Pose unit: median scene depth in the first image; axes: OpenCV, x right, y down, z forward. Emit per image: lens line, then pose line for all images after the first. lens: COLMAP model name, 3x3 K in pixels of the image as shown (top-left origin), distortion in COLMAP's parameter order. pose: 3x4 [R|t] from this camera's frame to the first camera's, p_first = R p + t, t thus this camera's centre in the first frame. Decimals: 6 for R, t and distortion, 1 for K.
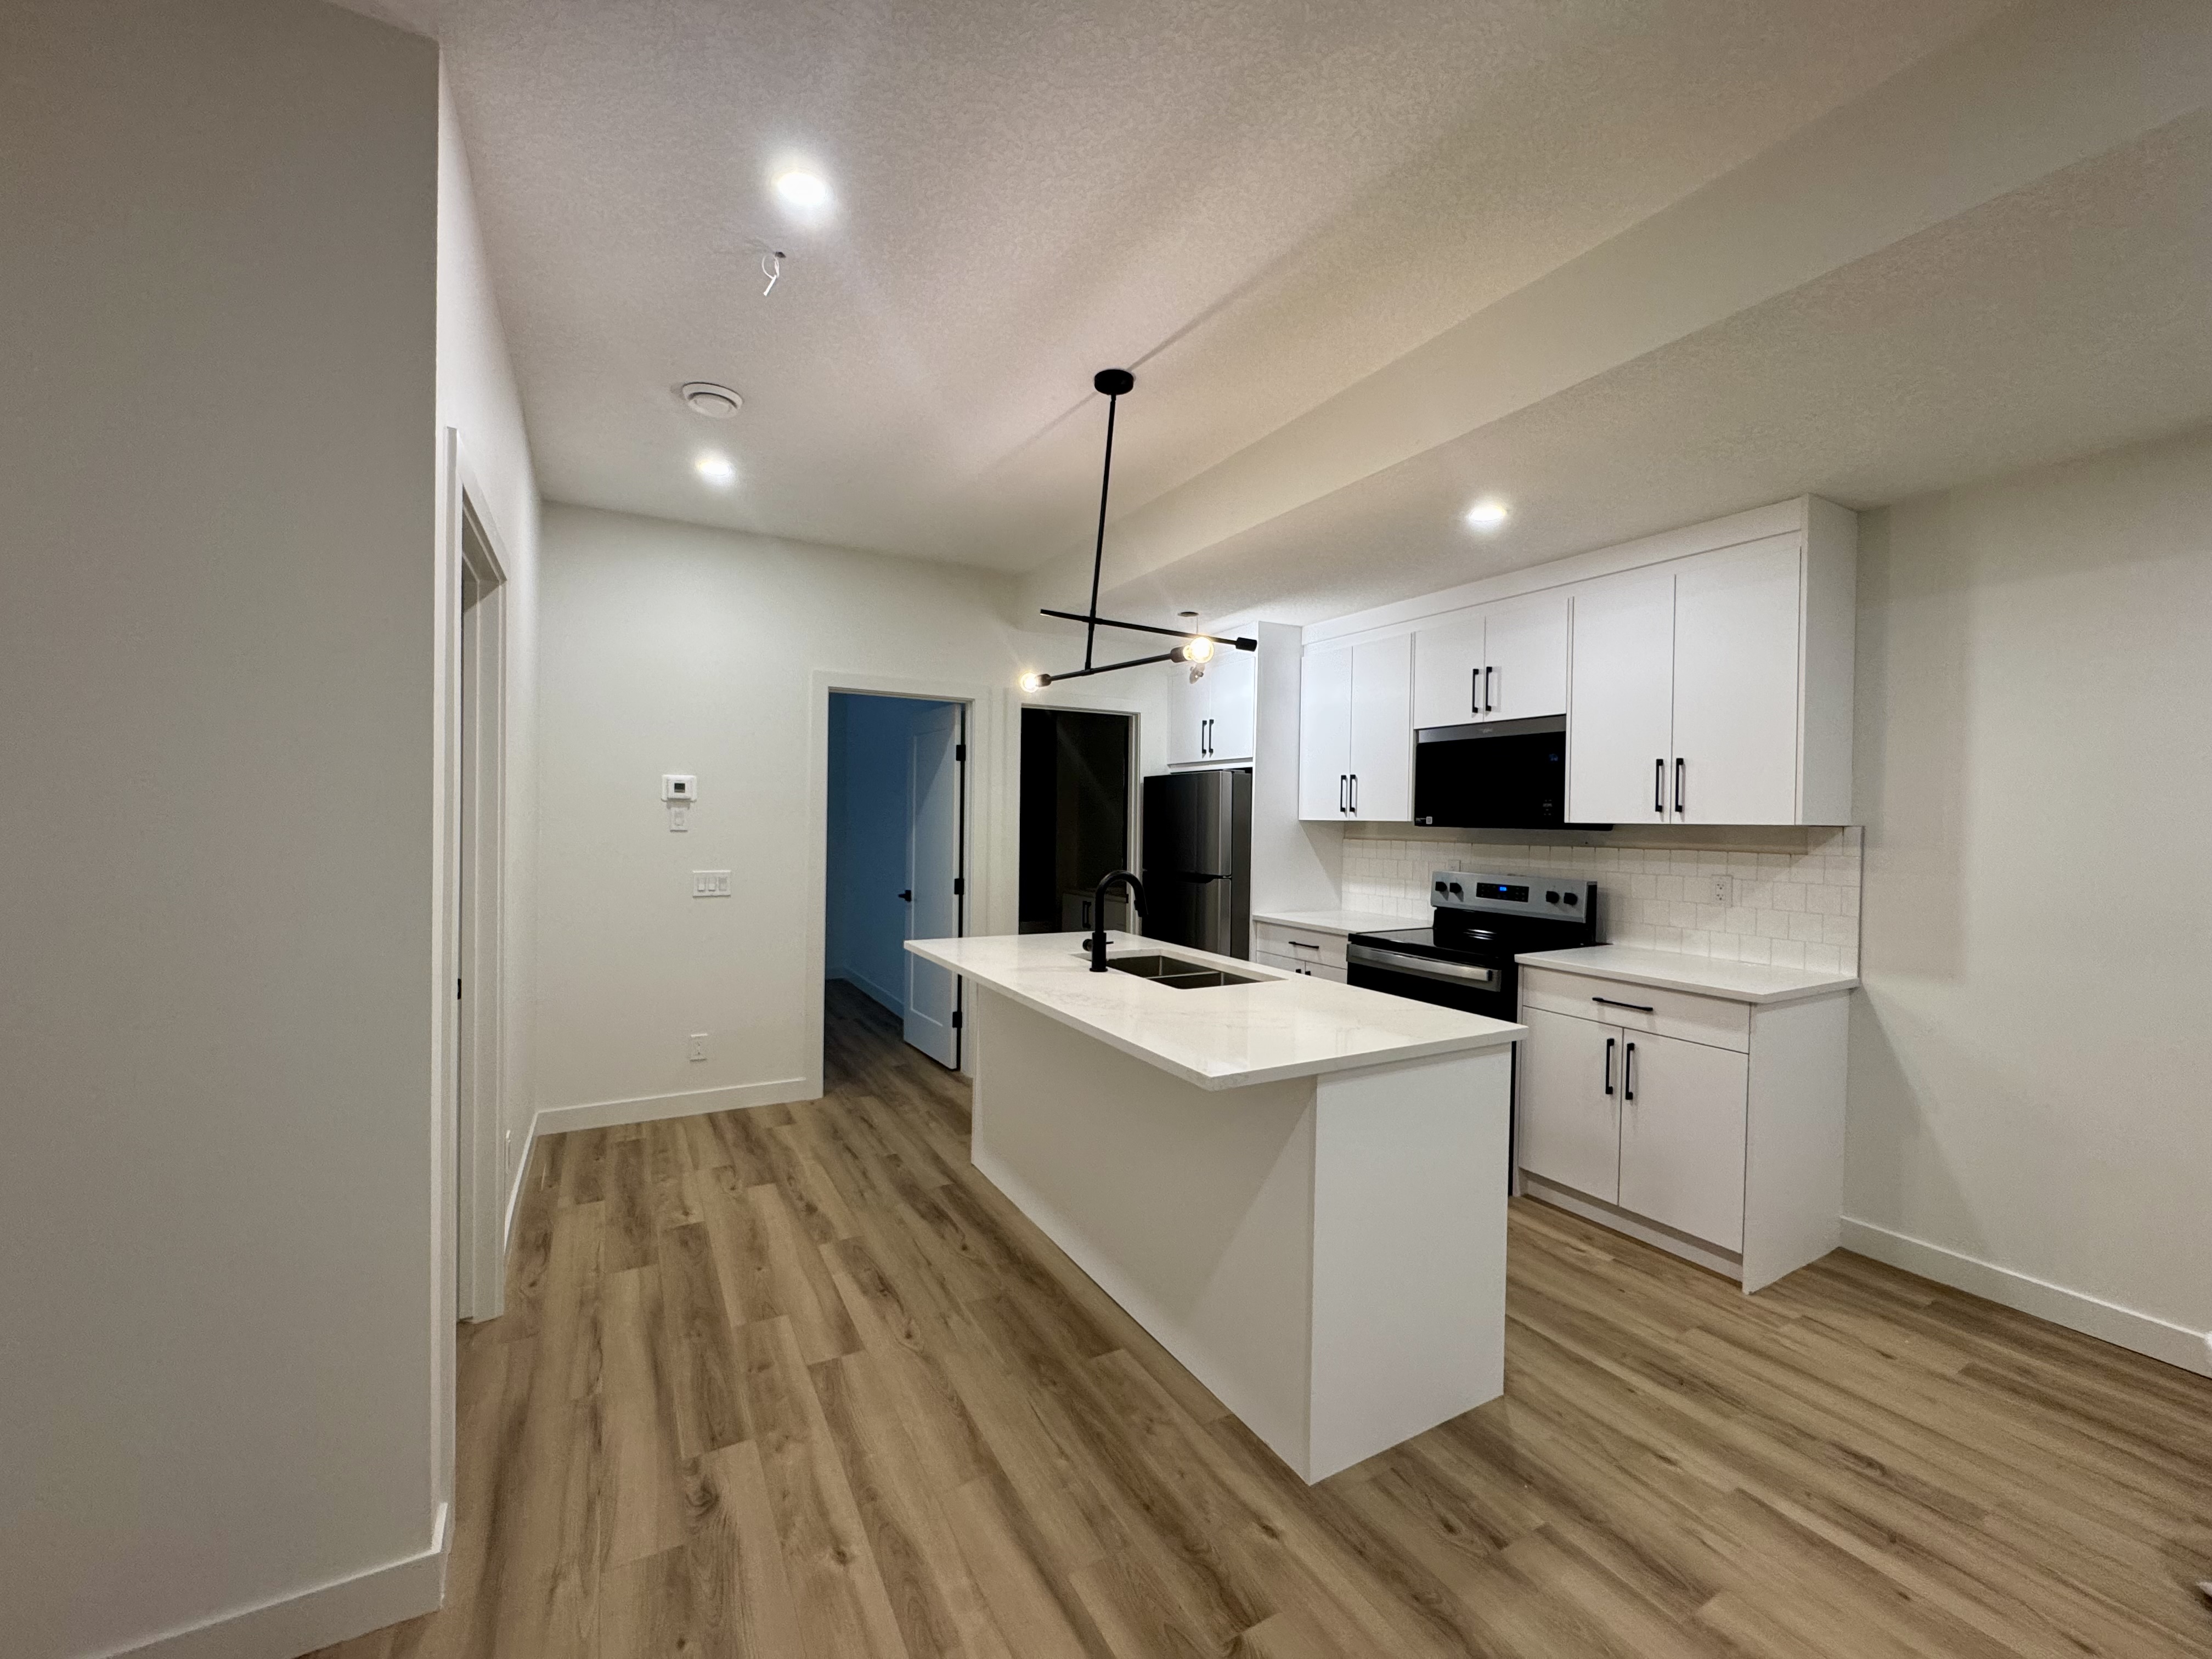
lens RADIAL K [[883.4, 0, 1106.0], [0, 883.4, 829.5], [0, 0, 1]] dist [-0.003219, 0.000097]
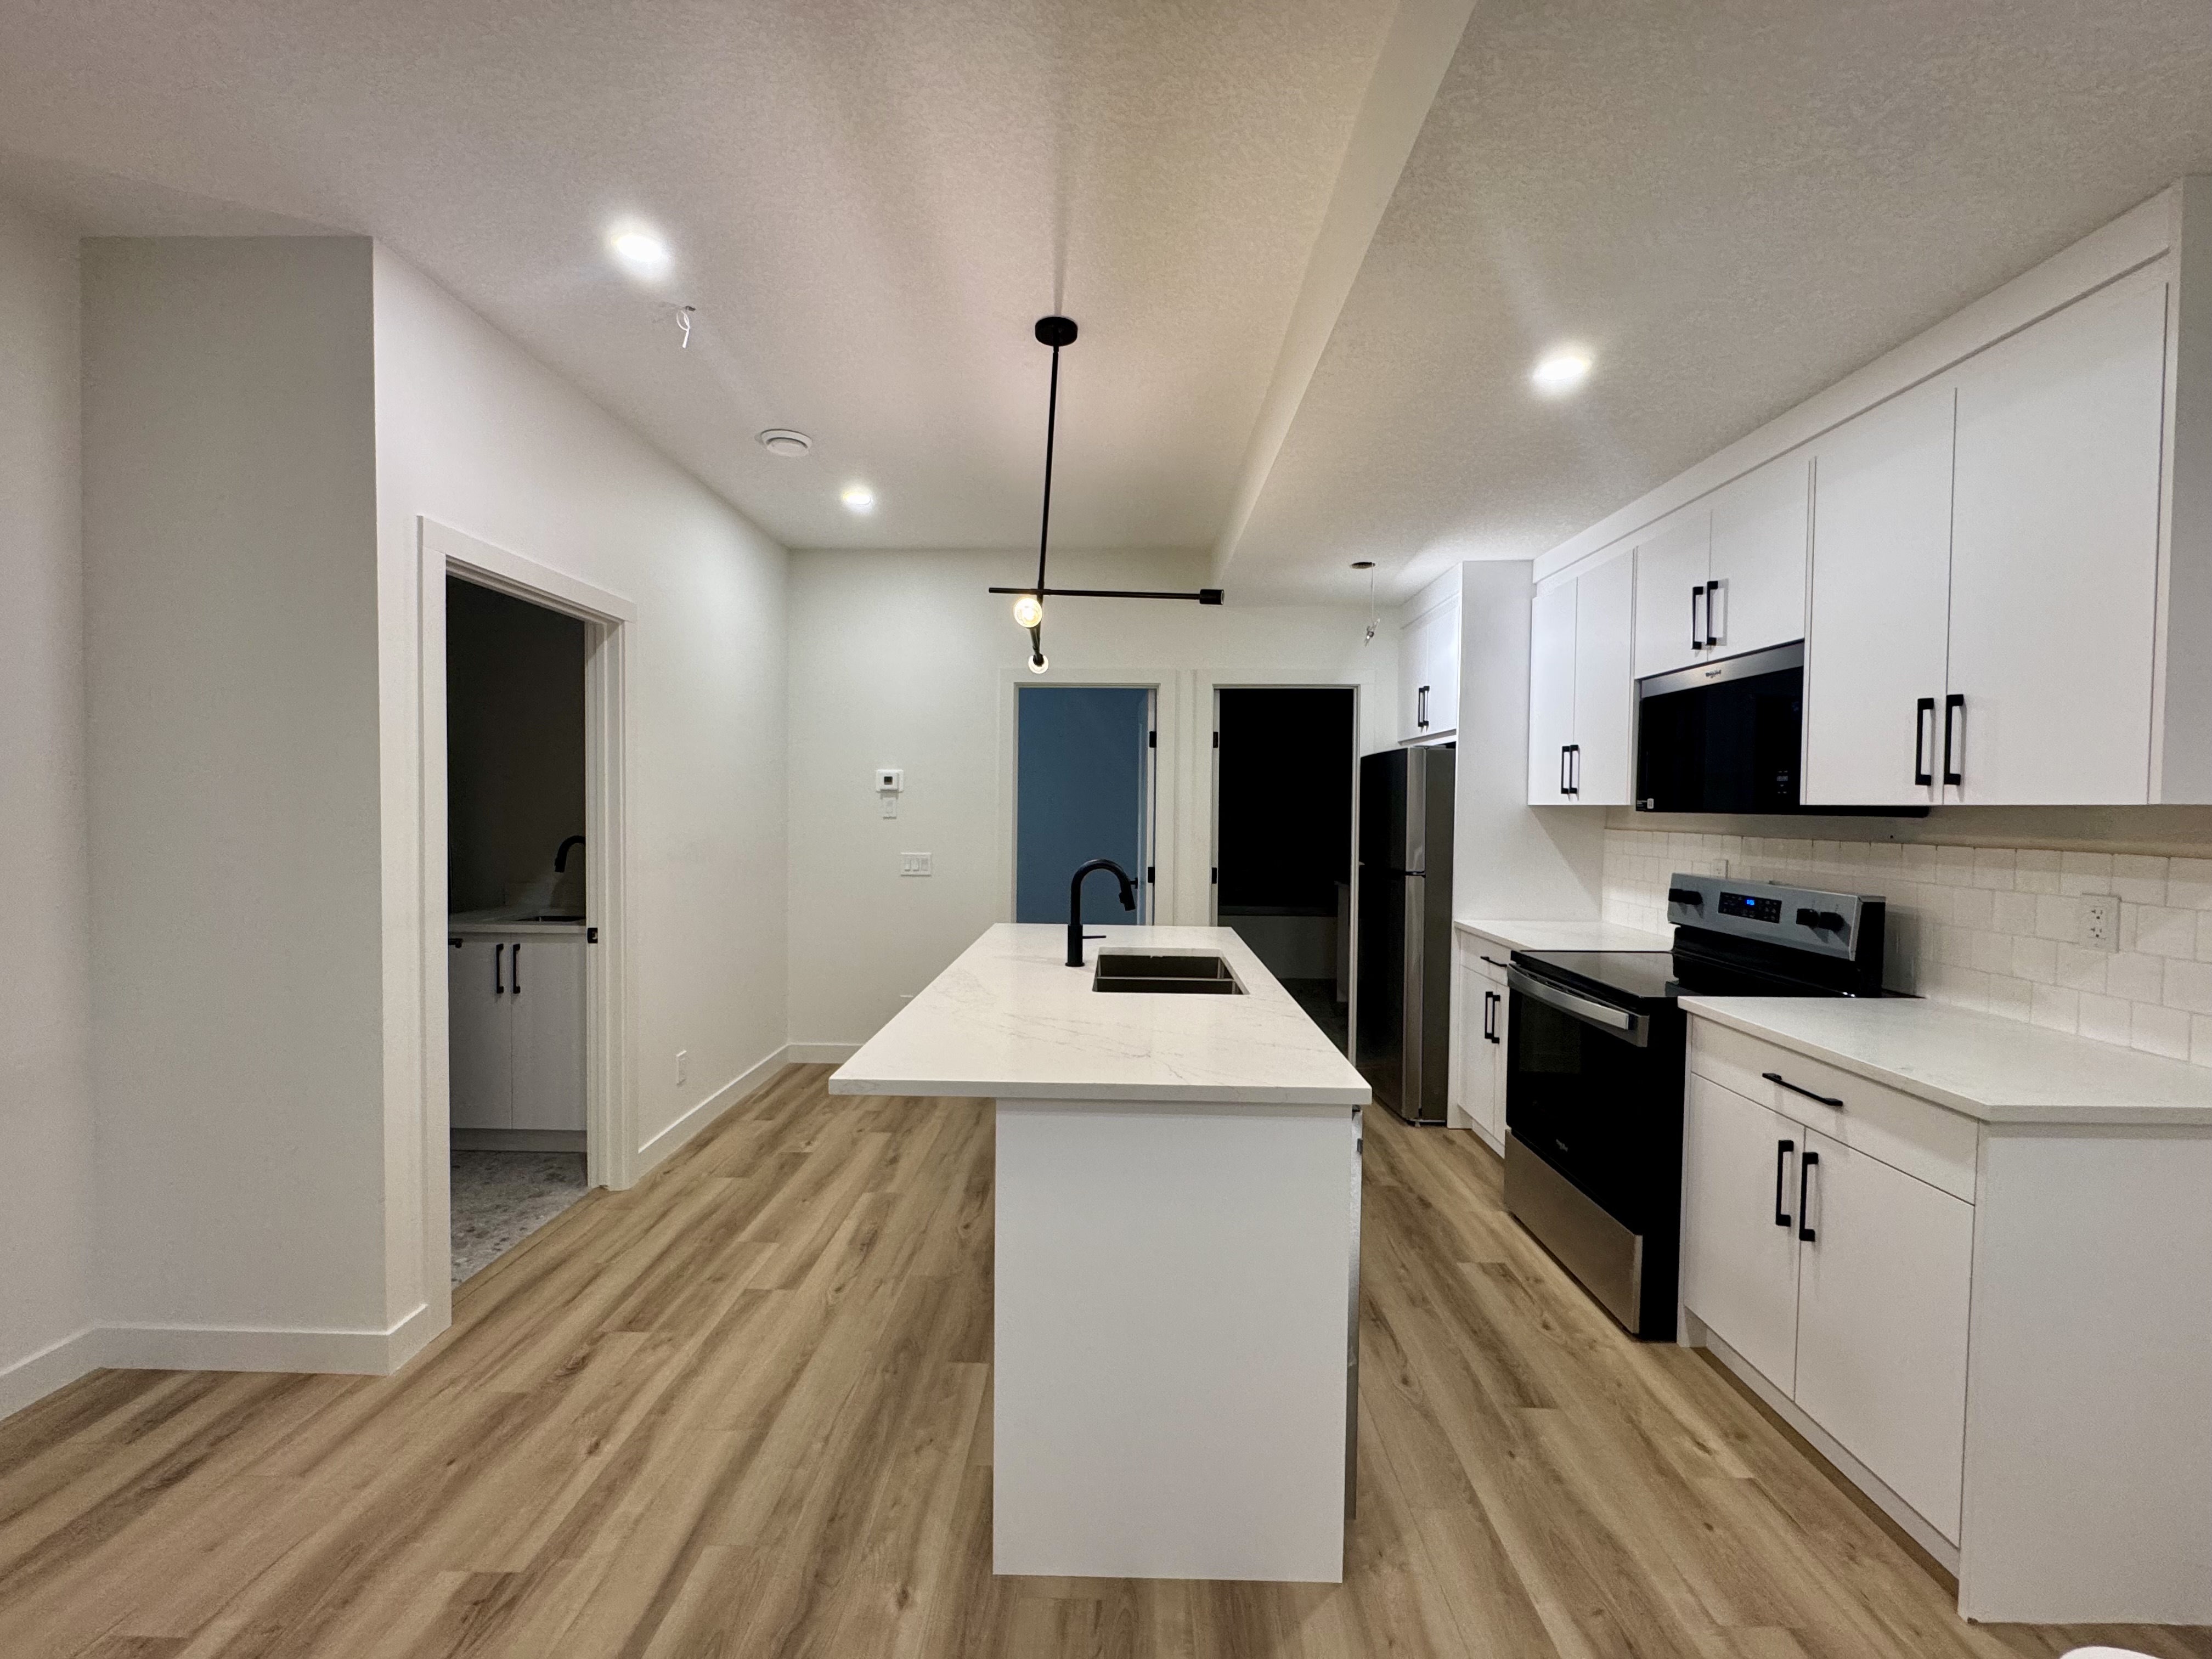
lens RADIAL K [[883.4, 0, 1106.0], [0, 883.4, 829.5], [0, 0, 1]] dist [-0.003219, 0.000097]
pose [[0.862179, 0.007439, -0.506549, 0.447843], [-0.002189, 0.999938, 0.010960, 0.005023], [0.506599, -0.008340, 0.862141, 0.189898]]
